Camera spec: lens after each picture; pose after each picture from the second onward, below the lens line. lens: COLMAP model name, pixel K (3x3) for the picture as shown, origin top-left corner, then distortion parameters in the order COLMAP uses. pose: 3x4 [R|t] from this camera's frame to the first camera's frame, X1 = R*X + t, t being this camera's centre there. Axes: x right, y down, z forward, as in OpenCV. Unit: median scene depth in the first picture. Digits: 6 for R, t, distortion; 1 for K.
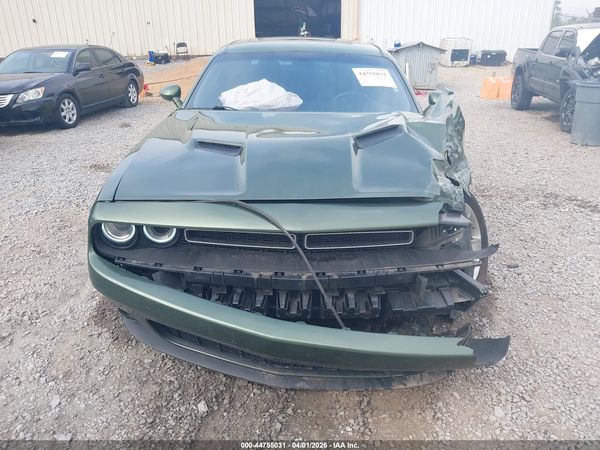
lens RADIAL K [[486.3, 0, 300.0], [0, 486.3, 225.0], [0, 0, 1]] dist [0.001851, -0.006817]
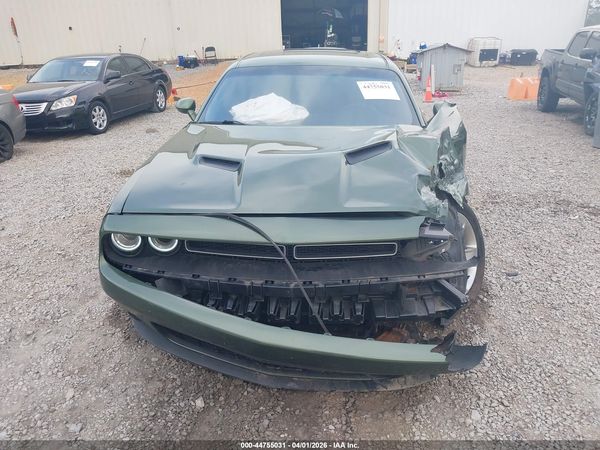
lens RADIAL K [[486.3, 0, 300.0], [0, 486.3, 225.0], [0, 0, 1]] dist [0.001851, -0.006817]
pose [[0.998123, 0.005888, -0.060958, 0.077958], [-0.005864, 0.999983, 0.000572, -0.024098], [0.060960, -0.000214, 0.998140, -0.067131]]
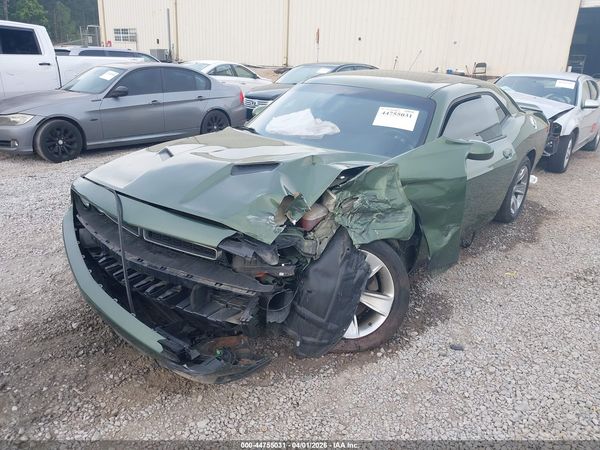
lens RADIAL K [[486.3, 0, 300.0], [0, 486.3, 225.0], [0, 0, 1]] dist [0.001851, -0.006817]
pose [[0.783856, 0.234337, -0.575026, 0.953379], [-0.249843, 0.966812, 0.053422, -0.144049], [0.568461, 0.101791, 0.816389, 0.141665]]
